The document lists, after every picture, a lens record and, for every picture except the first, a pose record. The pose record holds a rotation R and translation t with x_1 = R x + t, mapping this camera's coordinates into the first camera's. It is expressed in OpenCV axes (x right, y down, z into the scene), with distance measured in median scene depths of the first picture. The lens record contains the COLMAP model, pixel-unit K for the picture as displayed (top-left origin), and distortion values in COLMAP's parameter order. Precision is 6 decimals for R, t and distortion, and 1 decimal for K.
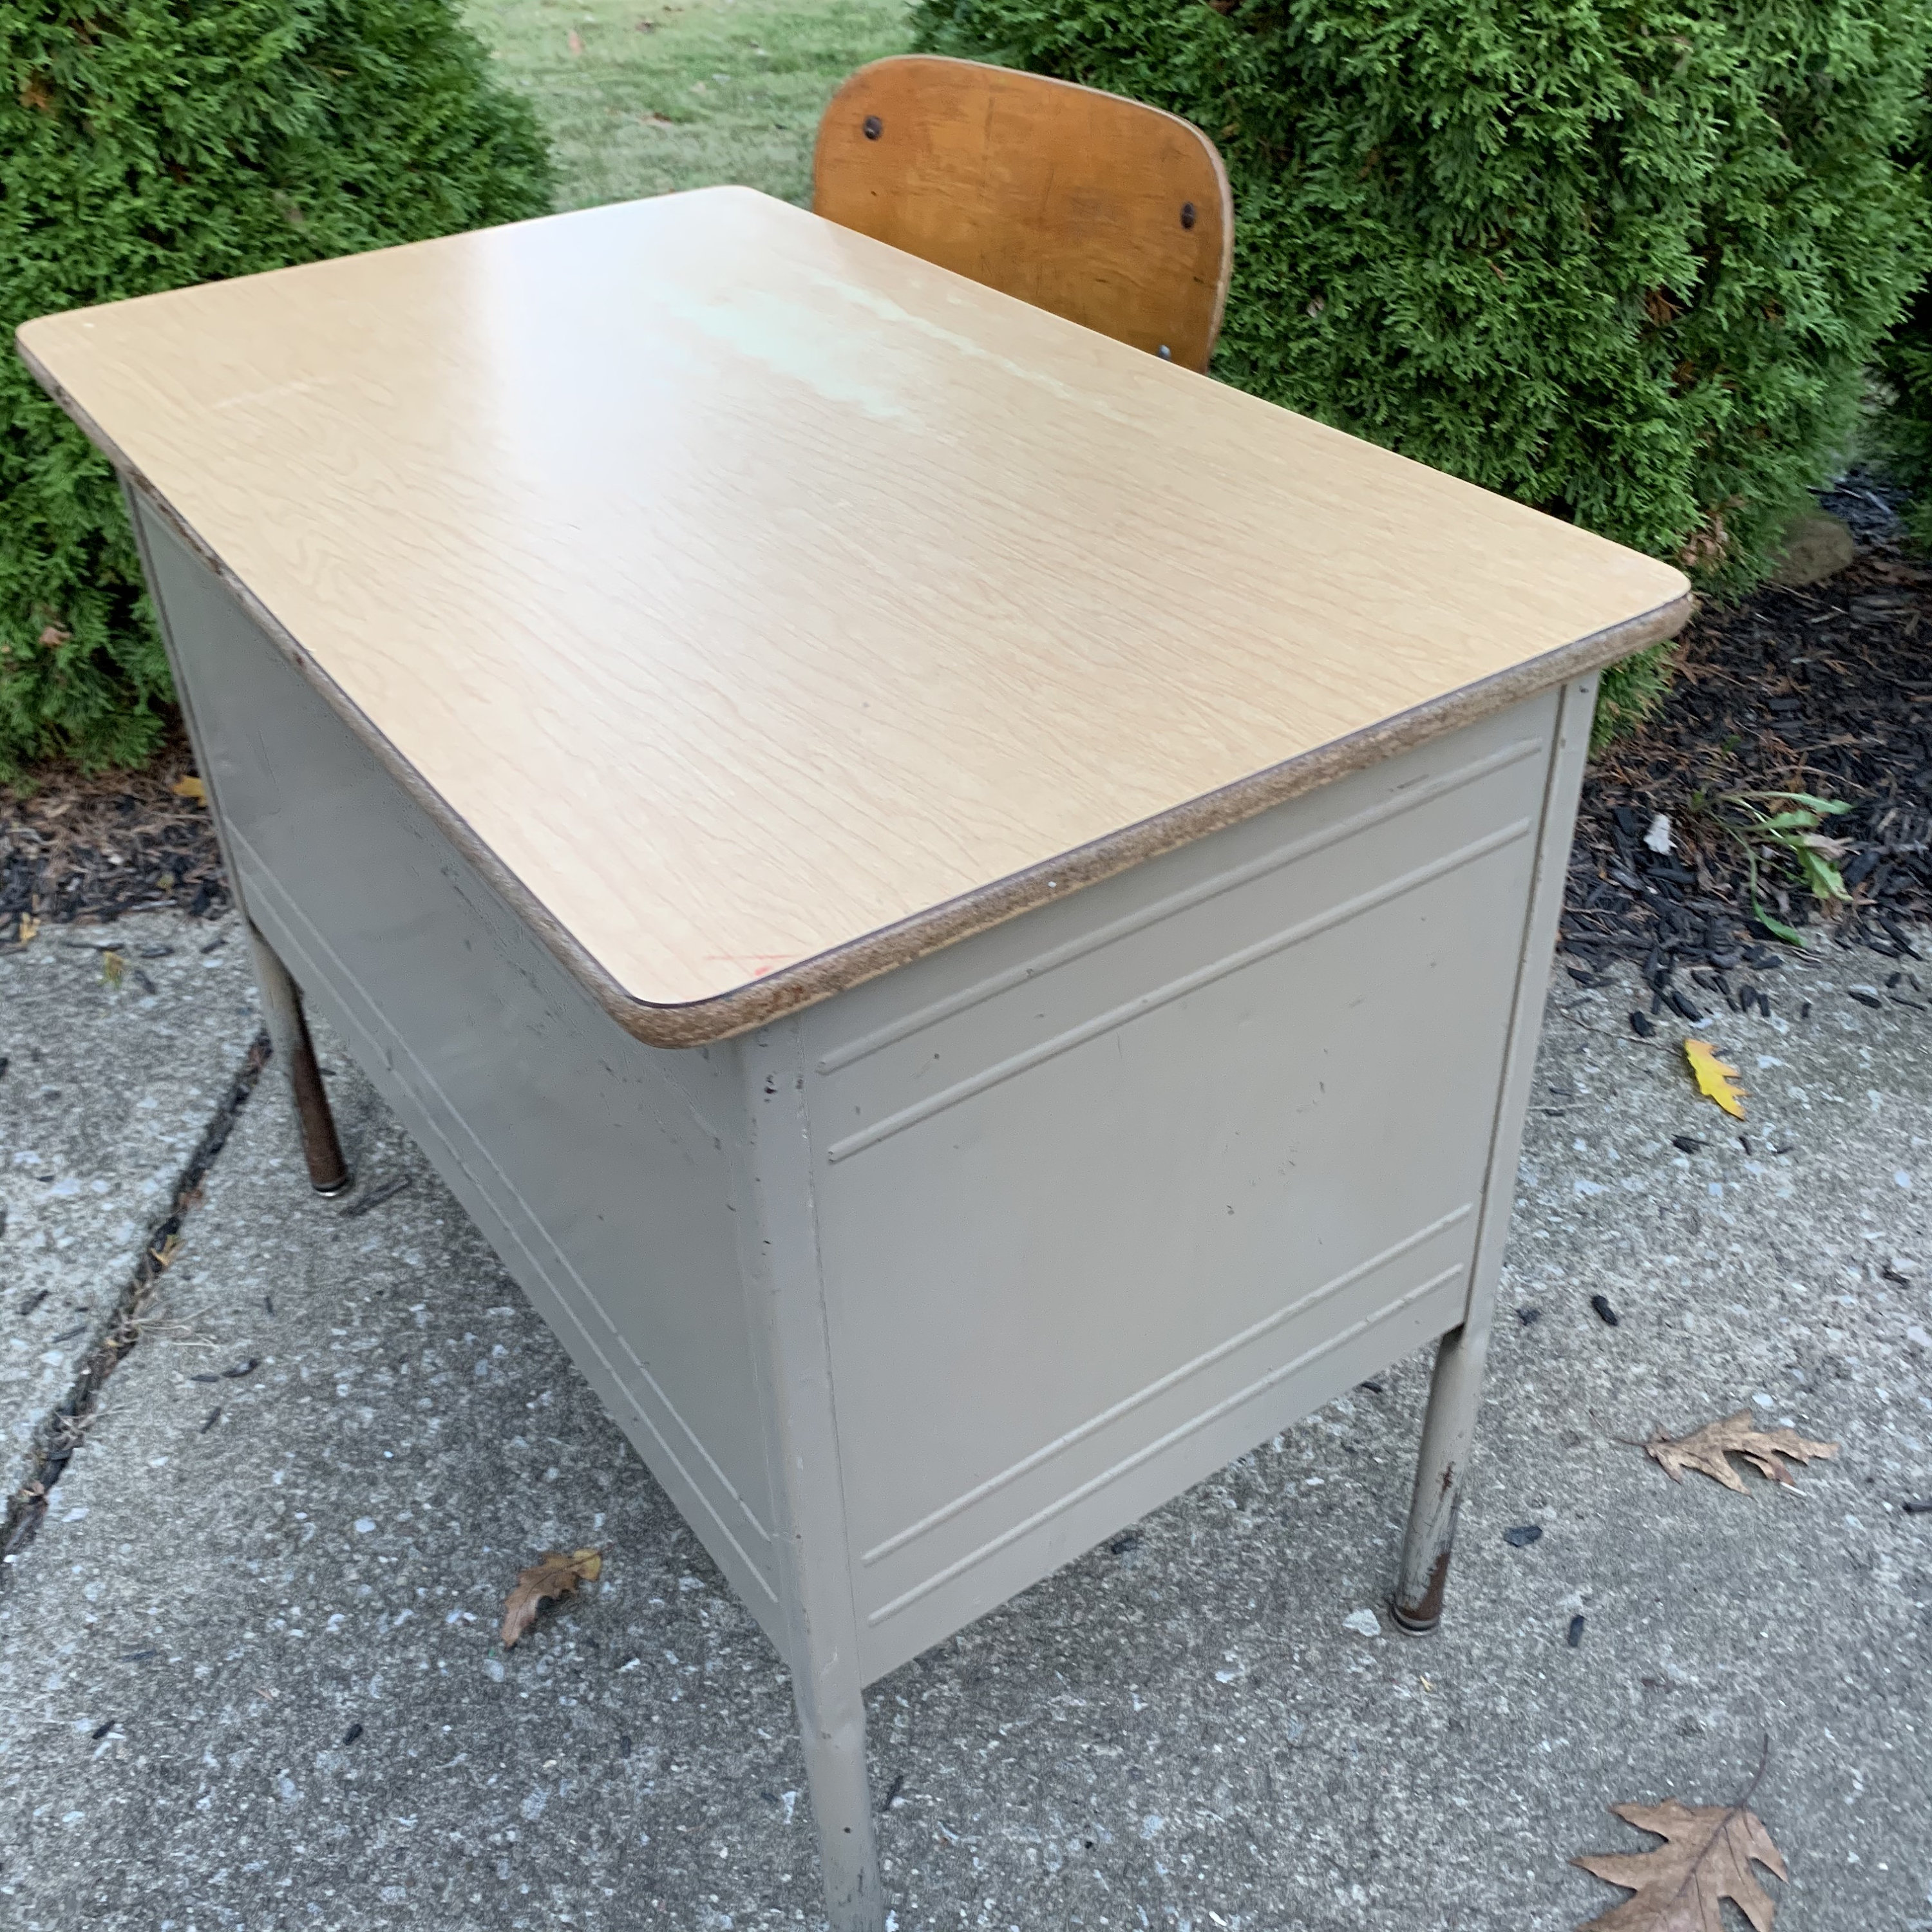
lens RADIAL K [[1940.3, 0, 966.0], [0, 1940.3, 966.0], [0, 0, 1]] dist [0.004158, -0.005719]
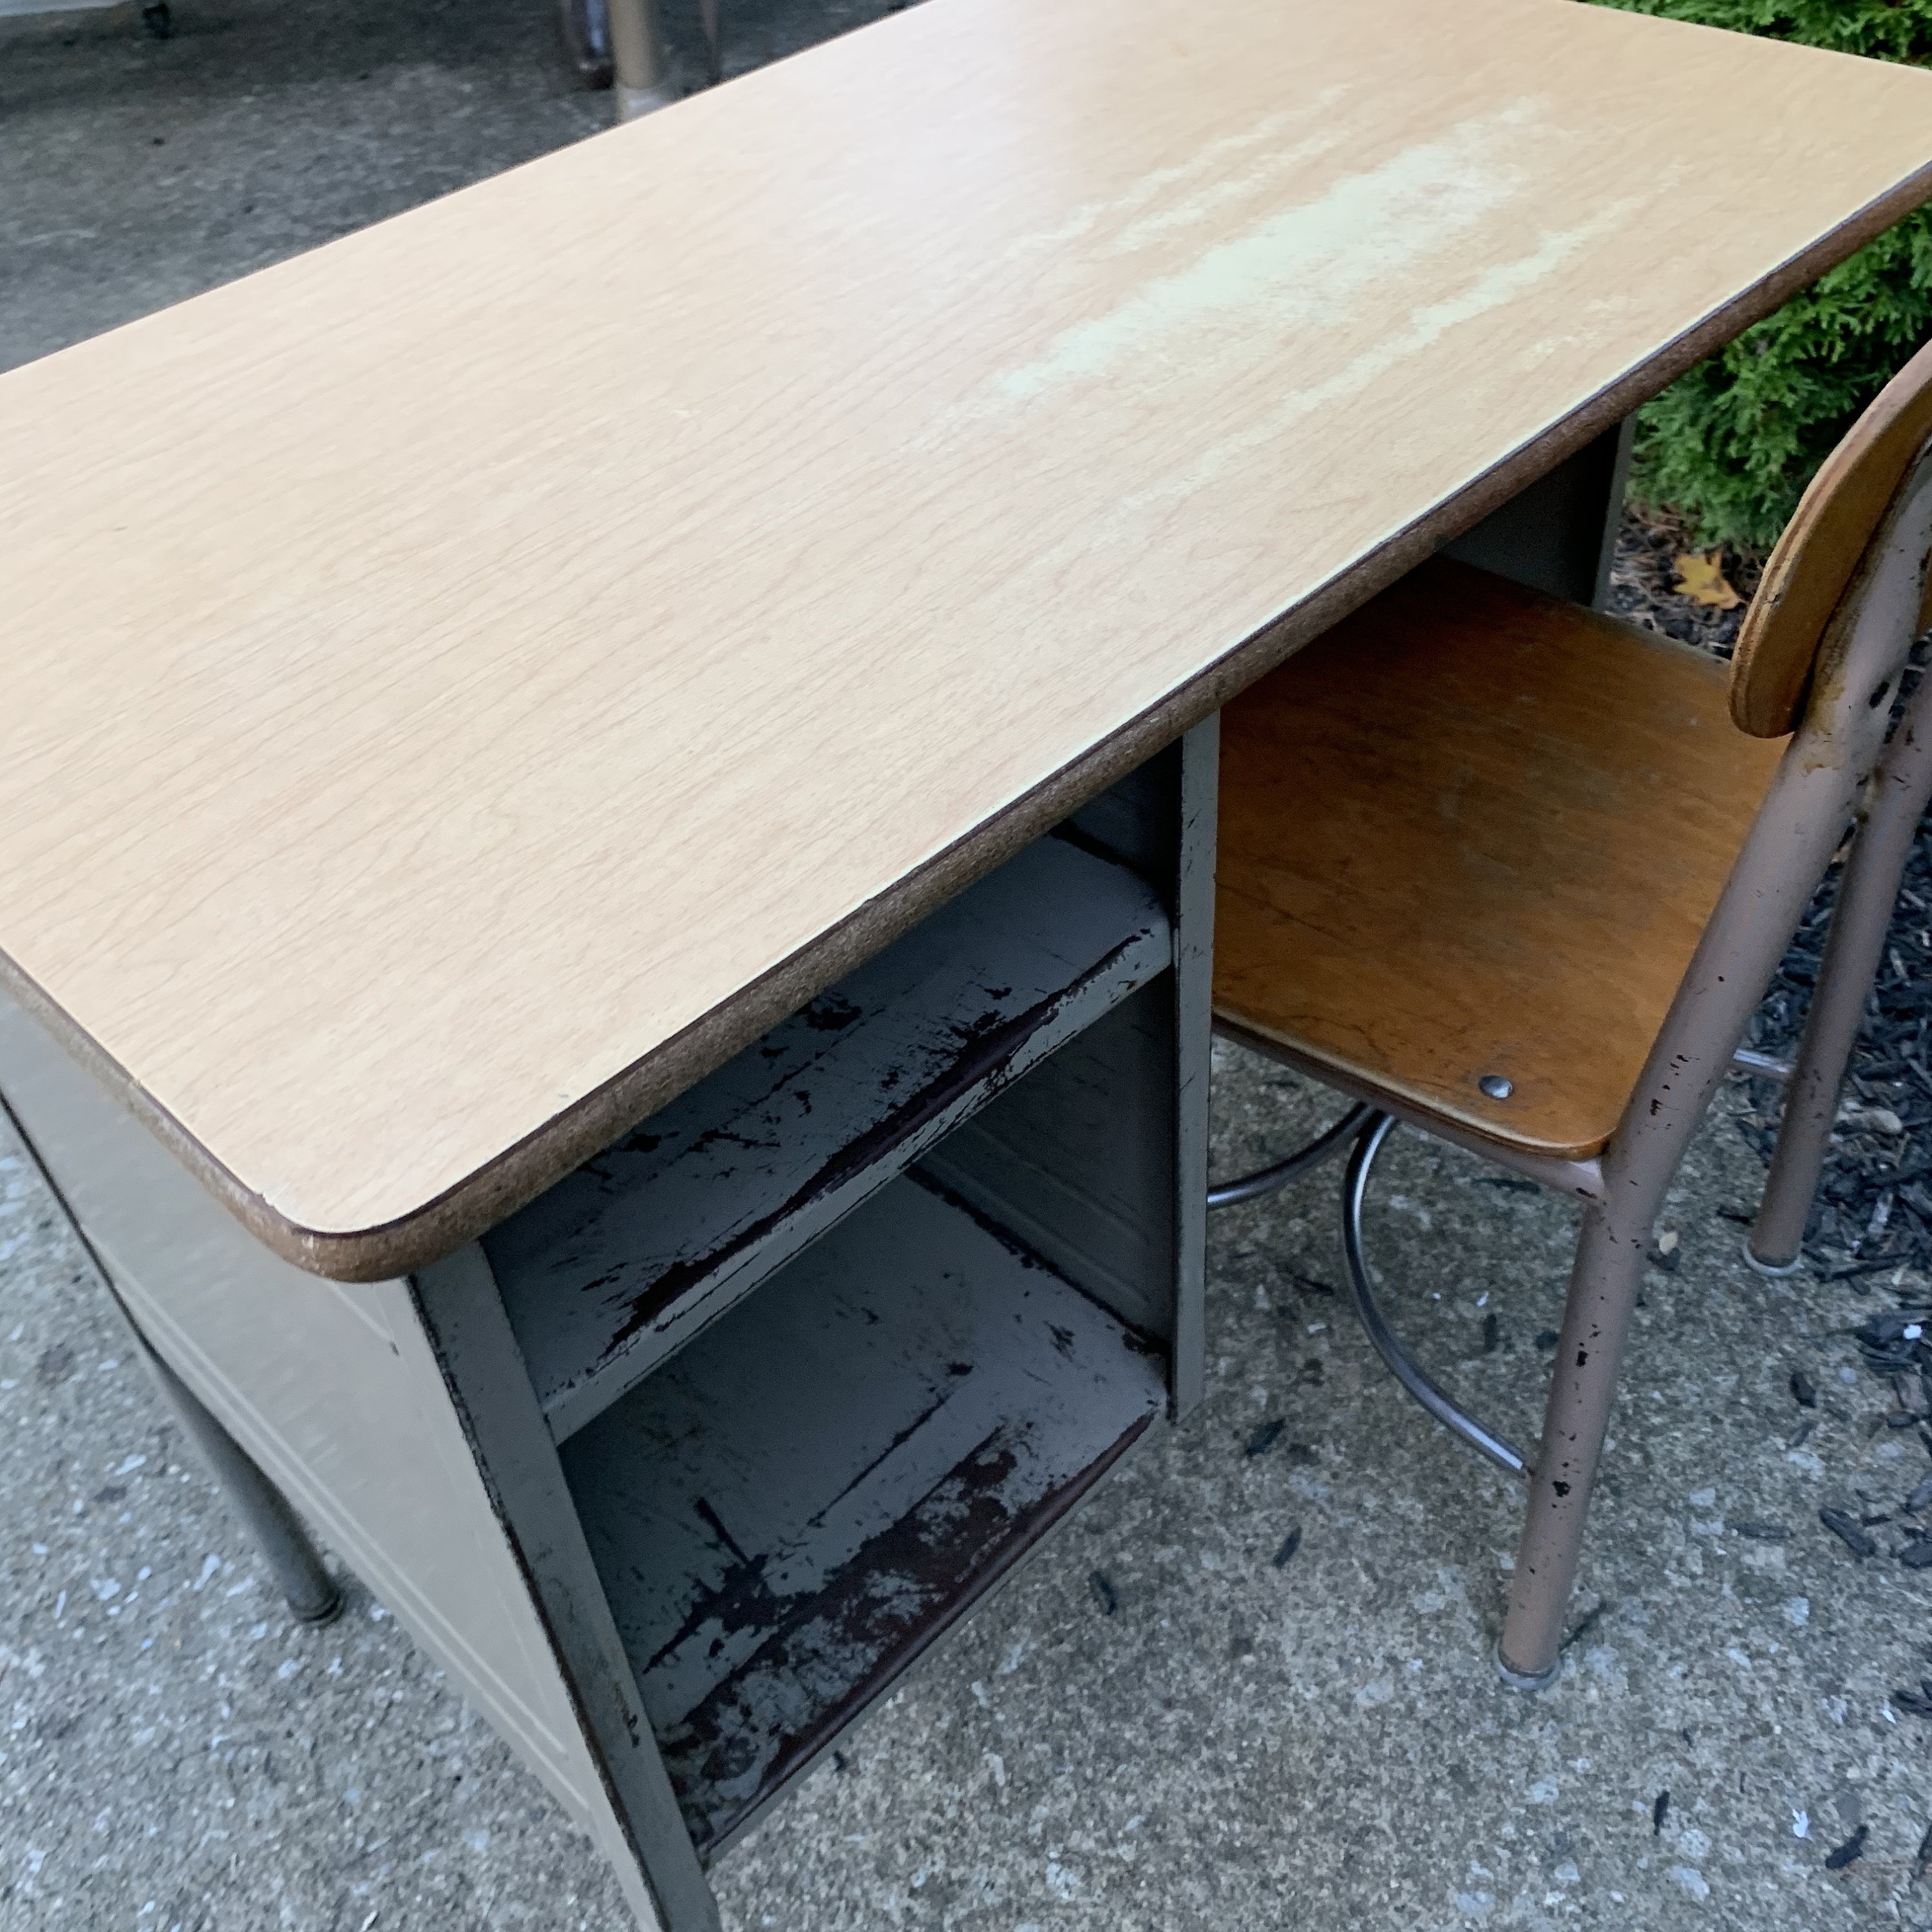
lens RADIAL K [[1963.8, 0, 964.9], [0, 1963.8, 1037.9], [0, 0, 1]] dist [0.008972, 0.012387]
pose [[0.184977, 0.692156, -0.697642, 0.556871], [-0.525862, 0.669424, 0.524729, -0.451964], [0.830212, 0.269800, 0.487807, 0.661757]]
